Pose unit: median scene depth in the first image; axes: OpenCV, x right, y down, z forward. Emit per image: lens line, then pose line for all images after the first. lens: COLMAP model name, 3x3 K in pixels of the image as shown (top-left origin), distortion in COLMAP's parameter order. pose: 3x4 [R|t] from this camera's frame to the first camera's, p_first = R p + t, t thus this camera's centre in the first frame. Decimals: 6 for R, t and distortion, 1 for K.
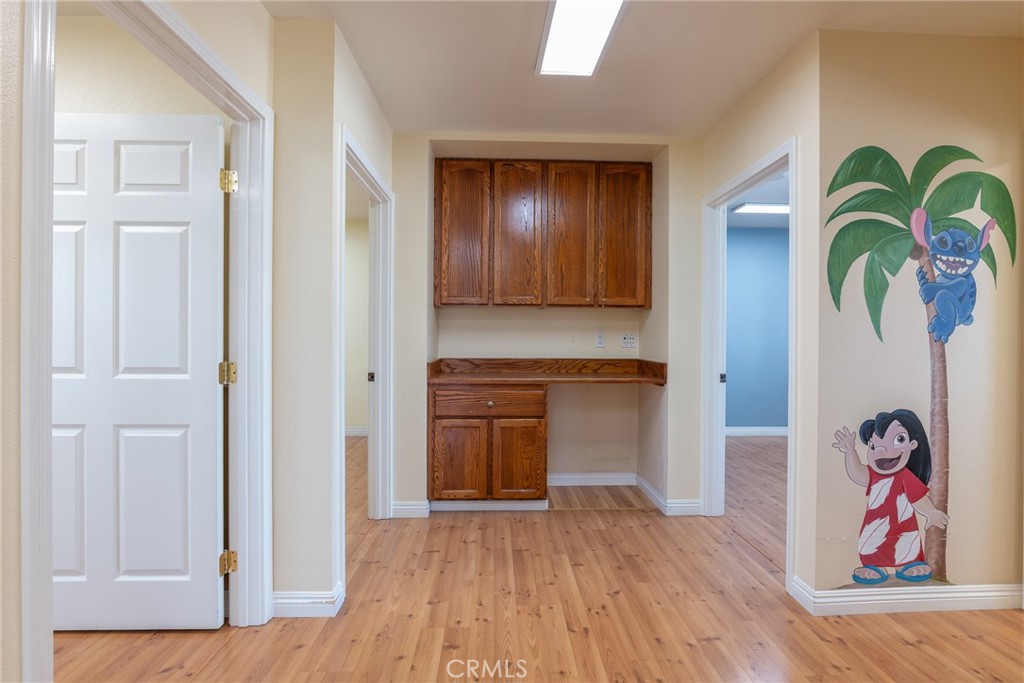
lens RADIAL K [[487.9, 0, 501.4], [0, 487.9, 336.7], [0, 0, 1]] dist [-0.015945, 0.004120]
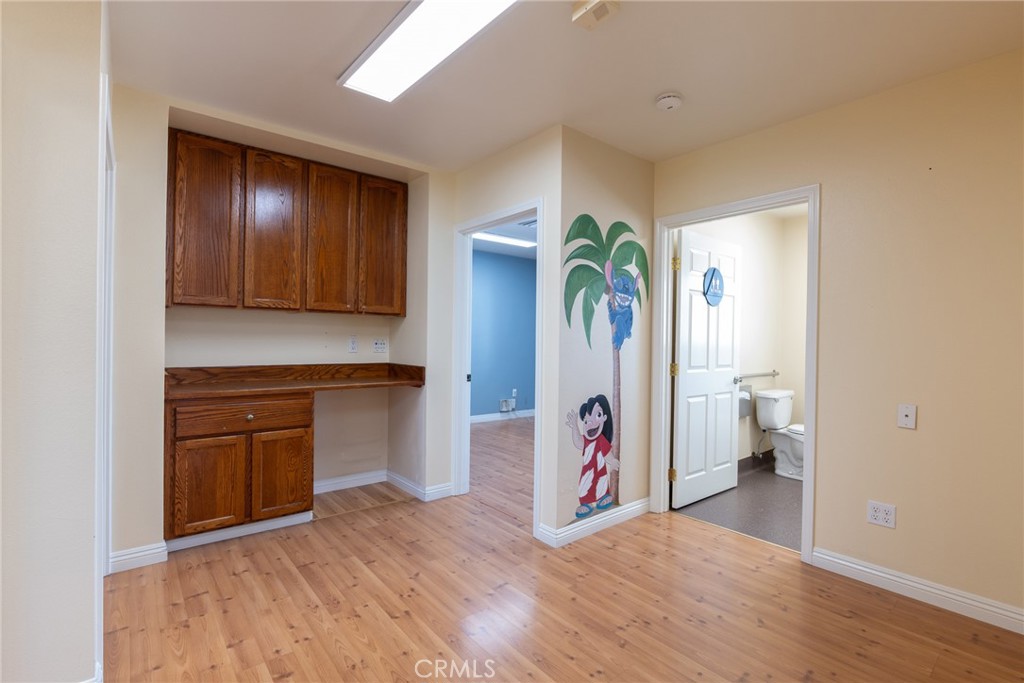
lens RADIAL K [[487.9, 0, 504.2], [0, 487.9, 337.5], [0, 0, 1]] dist [-0.015945, 0.004120]
pose [[0.791867, 0.005947, 0.610664, -0.237776], [-0.008167, 0.999966, 0.000853, -0.018253], [-0.610638, -0.005662, 0.791889, -0.005150]]
